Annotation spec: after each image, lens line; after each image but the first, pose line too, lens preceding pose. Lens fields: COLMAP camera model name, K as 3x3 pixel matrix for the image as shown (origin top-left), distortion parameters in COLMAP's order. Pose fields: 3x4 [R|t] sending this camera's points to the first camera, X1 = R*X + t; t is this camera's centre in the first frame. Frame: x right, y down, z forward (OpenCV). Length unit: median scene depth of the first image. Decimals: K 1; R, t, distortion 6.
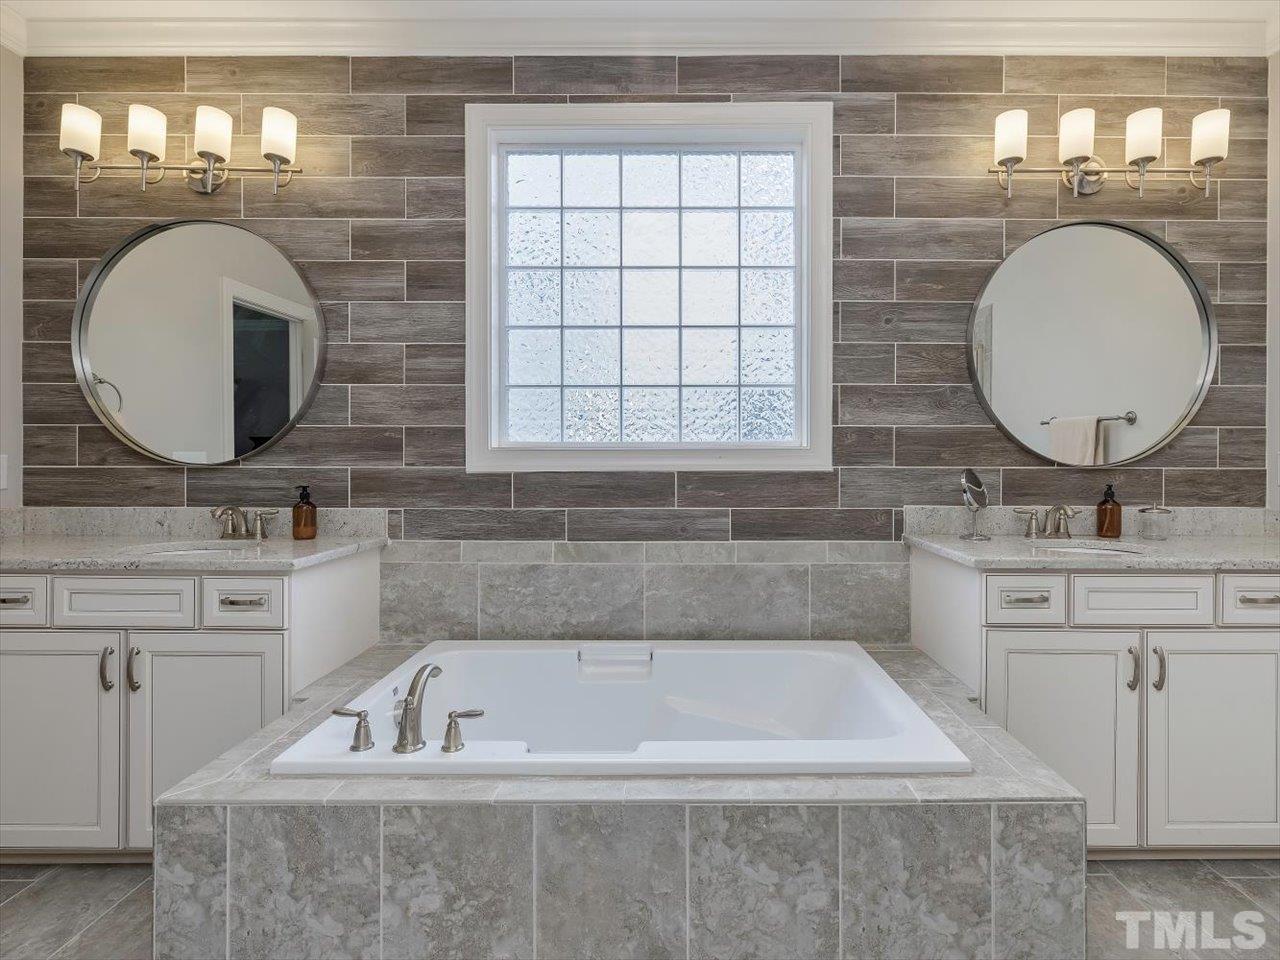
lens RADIAL K [[613.4, 0, 638.7], [0, 613.4, 469.7], [0, 0, 1]] dist [-0.002221, -0.000603]
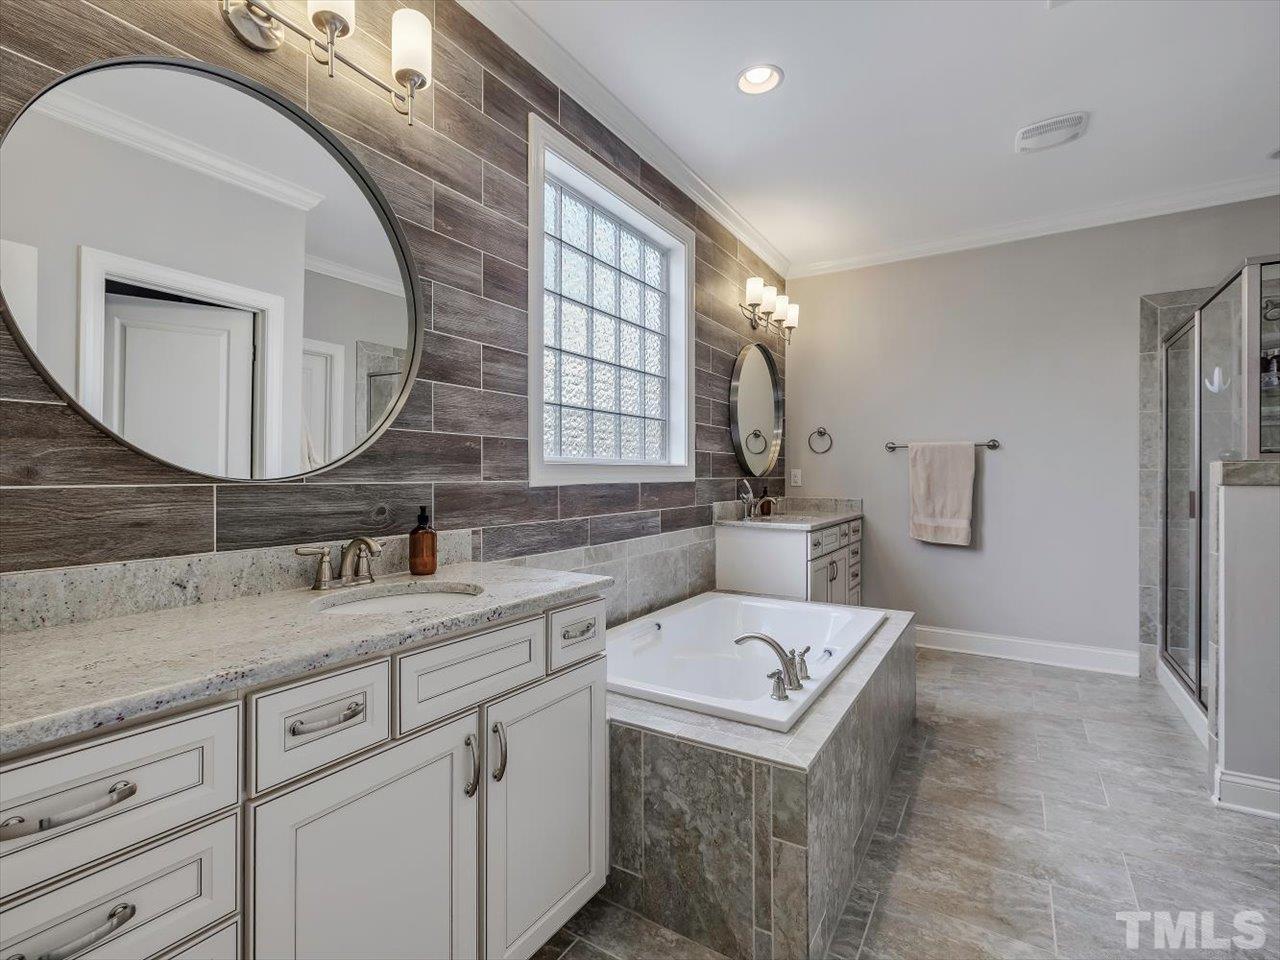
lens RADIAL K [[613.4, 0, 636.3], [0, 613.4, 479.0], [0, 0, 1]] dist [-0.002221, -0.000603]
pose [[0.528058, -0.006780, 0.849181, -1.025916], [0.005679, 0.999974, 0.004453, -0.010579], [-0.849189, 0.002471, 0.528083, 0.335736]]
